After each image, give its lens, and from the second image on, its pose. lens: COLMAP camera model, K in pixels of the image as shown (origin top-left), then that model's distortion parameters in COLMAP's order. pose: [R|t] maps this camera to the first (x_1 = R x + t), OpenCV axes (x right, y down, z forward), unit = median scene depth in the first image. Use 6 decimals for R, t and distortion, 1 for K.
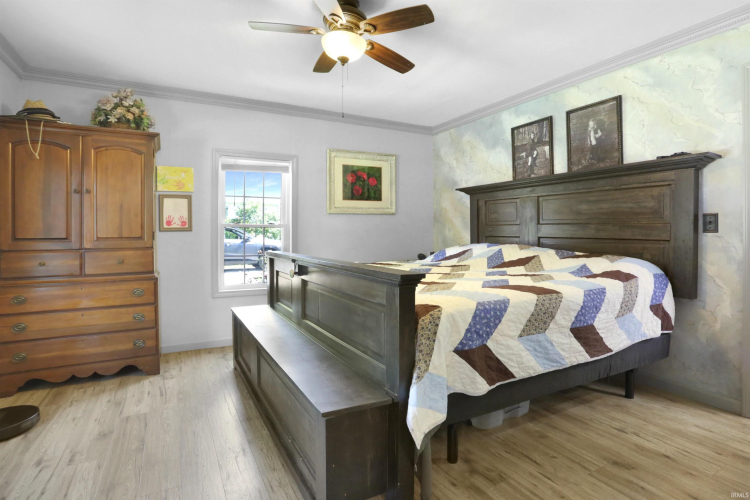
lens RADIAL K [[381.6, 0, 374.9], [0, 381.6, 238.5], [0, 0, 1]] dist [-0.072802, 0.000148]
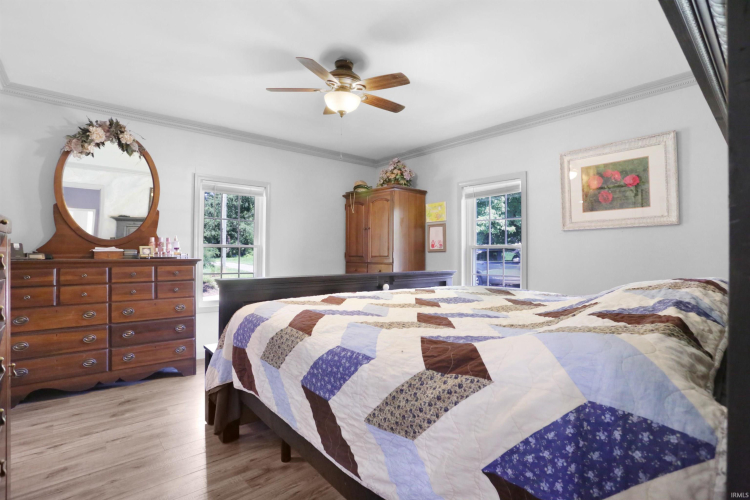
lens RADIAL K [[371.6, 0, 375.4], [0, 371.6, 246.4], [0, 0, 1]] dist [-0.072109, 0.034828]
pose [[0.200882, -0.012201, -0.979539, 0.699671], [-0.016667, 0.999735, -0.015870, -0.015337], [0.979474, 0.019514, 0.200626, 0.538887]]
